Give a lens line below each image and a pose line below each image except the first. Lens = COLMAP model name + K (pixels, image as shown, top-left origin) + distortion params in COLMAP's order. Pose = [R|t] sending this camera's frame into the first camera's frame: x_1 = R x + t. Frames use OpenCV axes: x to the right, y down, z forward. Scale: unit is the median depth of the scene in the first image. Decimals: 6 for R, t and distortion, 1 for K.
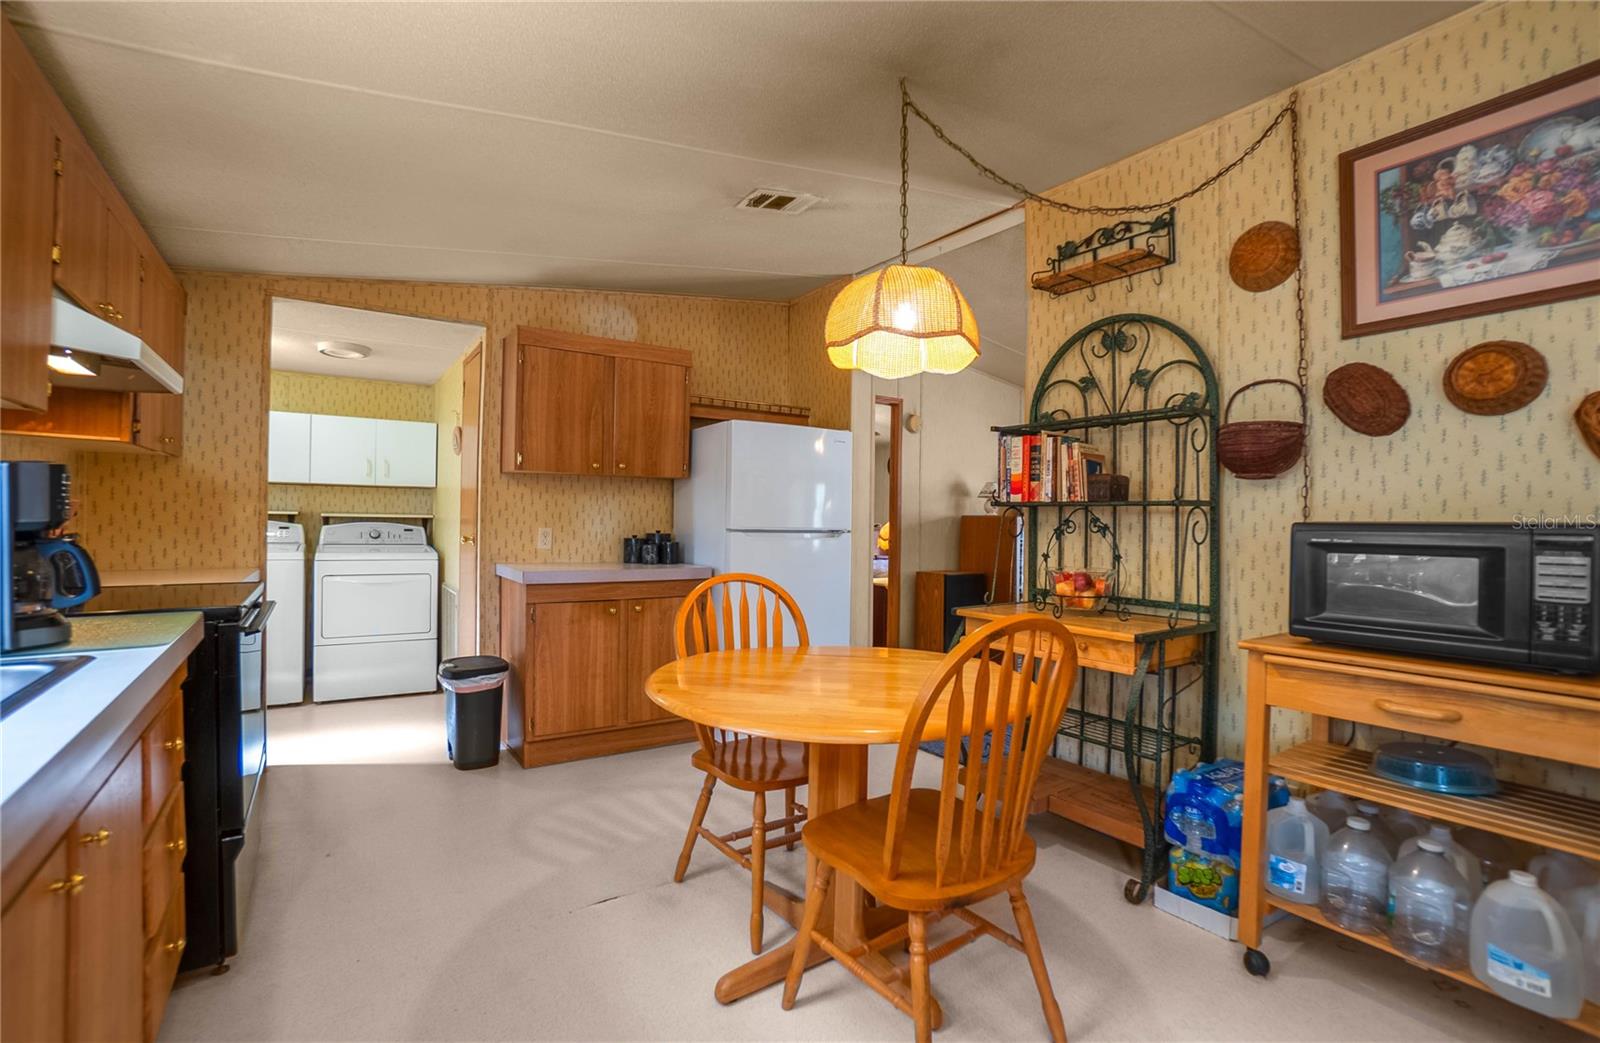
lens RADIAL K [[750.8, 0, 800.0], [0, 750.8, 521.5], [0, 0, 1]] dist [0.000252, 0.000237]
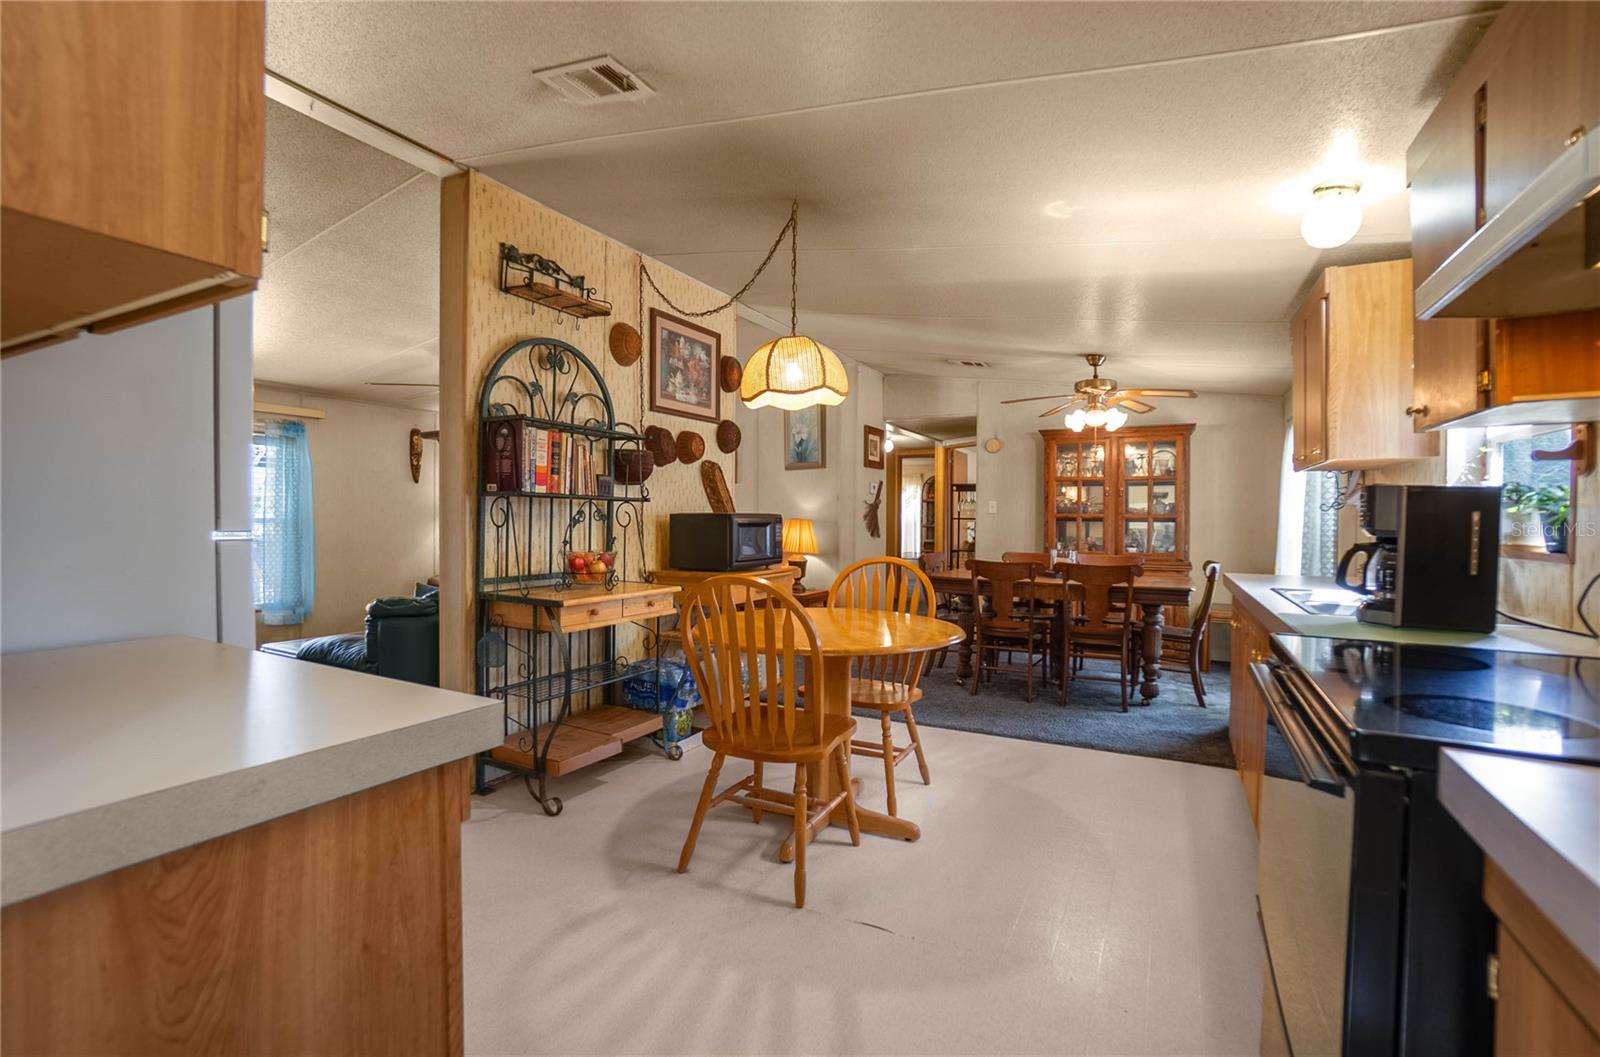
lens RADIAL K [[736.3, 0, 771.8], [0, 736.3, 526.9], [0, 0, 1]] dist [-0.000809, -0.000029]
pose [[-0.448194, -0.029542, 0.893448, -0.820637], [-0.014743, 0.999562, 0.025654, -0.010337], [-0.893815, -0.001674, -0.448433, 1.257061]]
